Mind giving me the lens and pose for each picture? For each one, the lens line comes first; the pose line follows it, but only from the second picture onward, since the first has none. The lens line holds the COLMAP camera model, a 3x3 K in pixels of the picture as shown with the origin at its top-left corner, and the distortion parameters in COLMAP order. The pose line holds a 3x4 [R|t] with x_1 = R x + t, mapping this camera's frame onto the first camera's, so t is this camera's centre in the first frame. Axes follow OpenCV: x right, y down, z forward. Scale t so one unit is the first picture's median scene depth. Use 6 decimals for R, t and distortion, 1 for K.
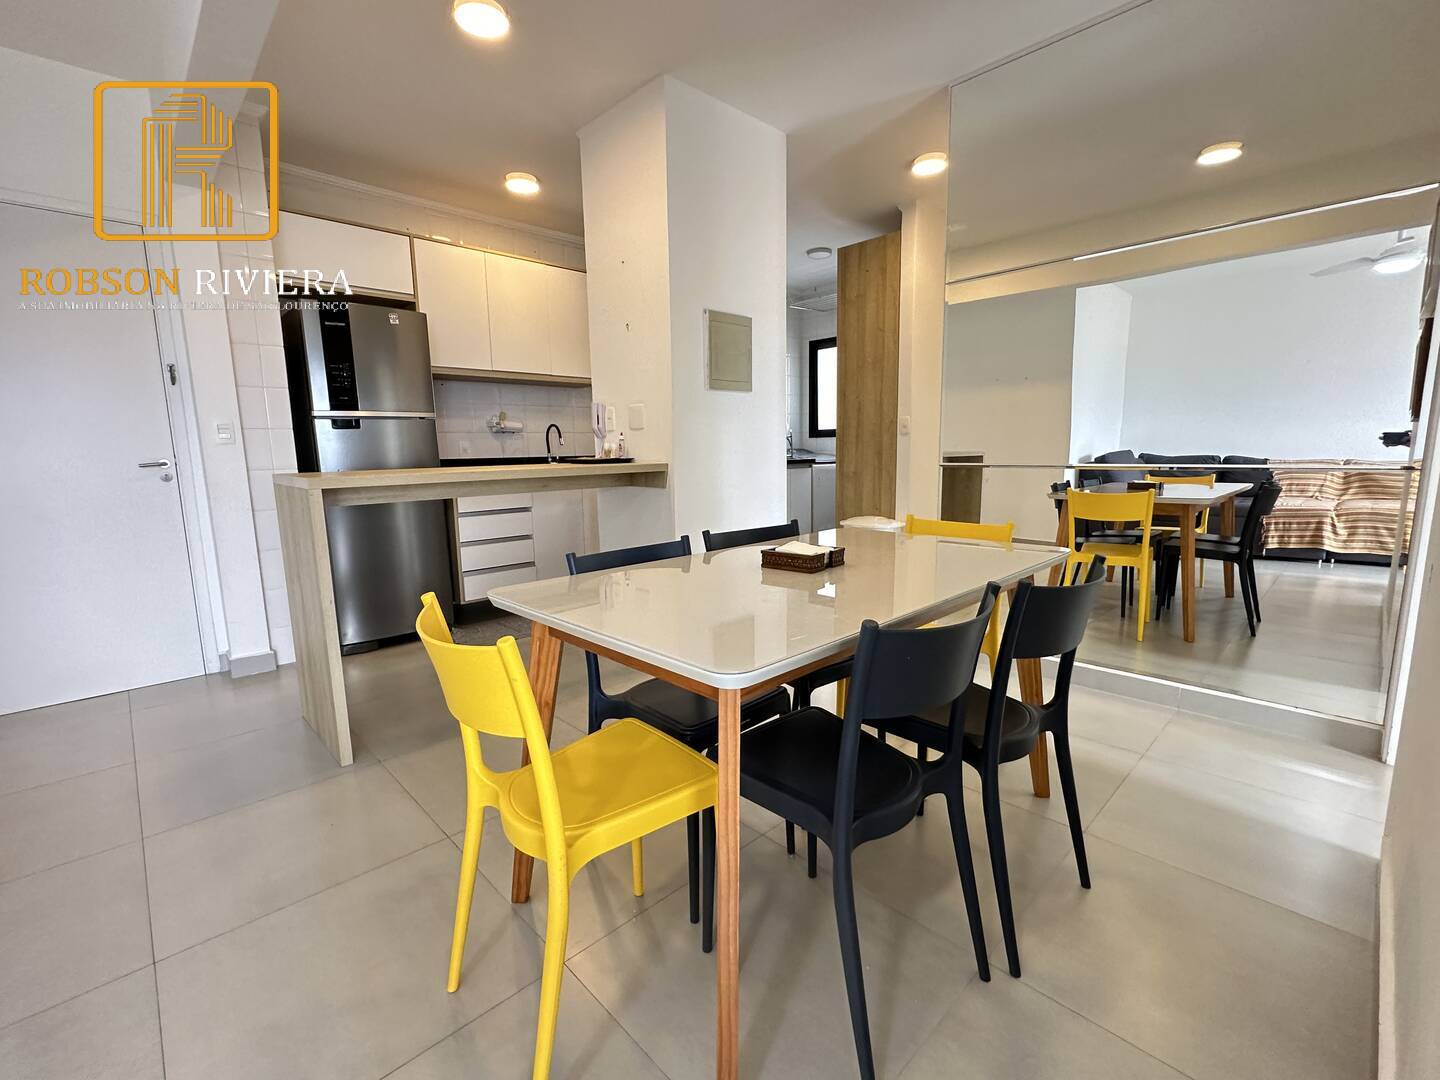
lens RADIAL K [[633.7, 0, 719.8], [0, 633.7, 541.1], [0, 0, 1]] dist [-0.003535, 0.000040]
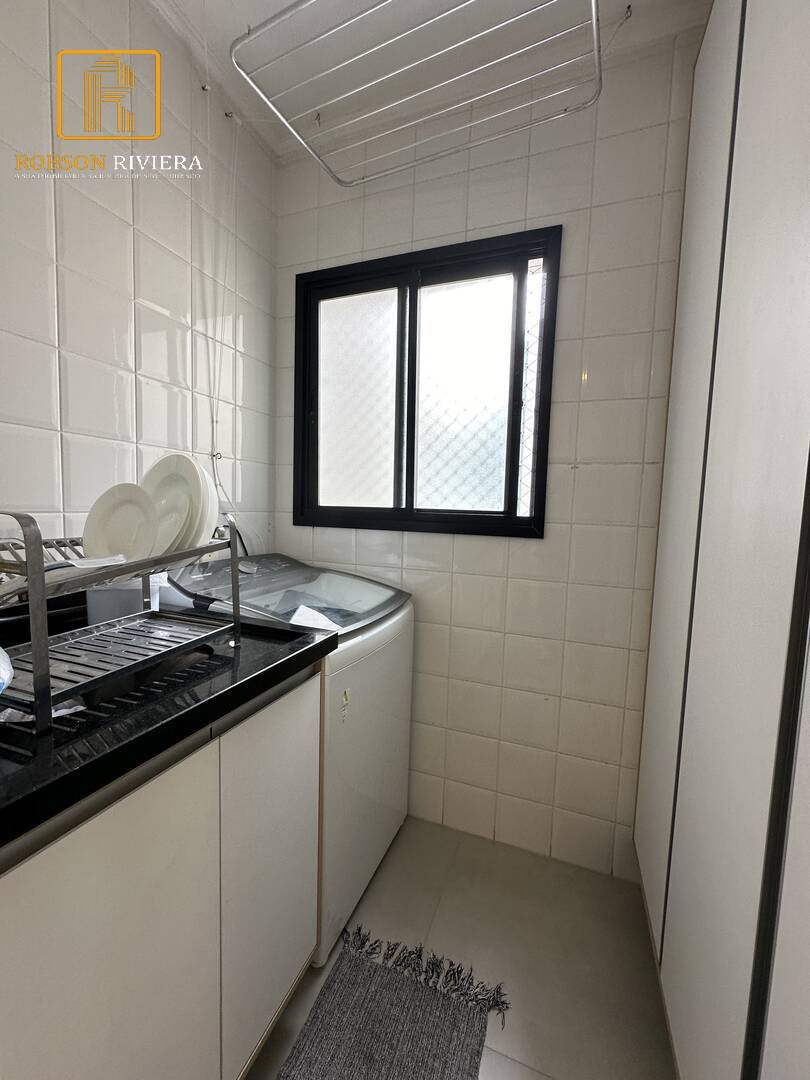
lens RADIAL K [[429.6, 0, 399.5], [0, 429.6, 532.7], [0, 0, 1]] dist [-0.004444, 0.000956]
pose [[0.913235, 0.016925, 0.407081, 0.197160], [0.011817, 0.997616, -0.067988, -0.290819], [-0.407262, 0.066899, 0.910858, 1.546072]]
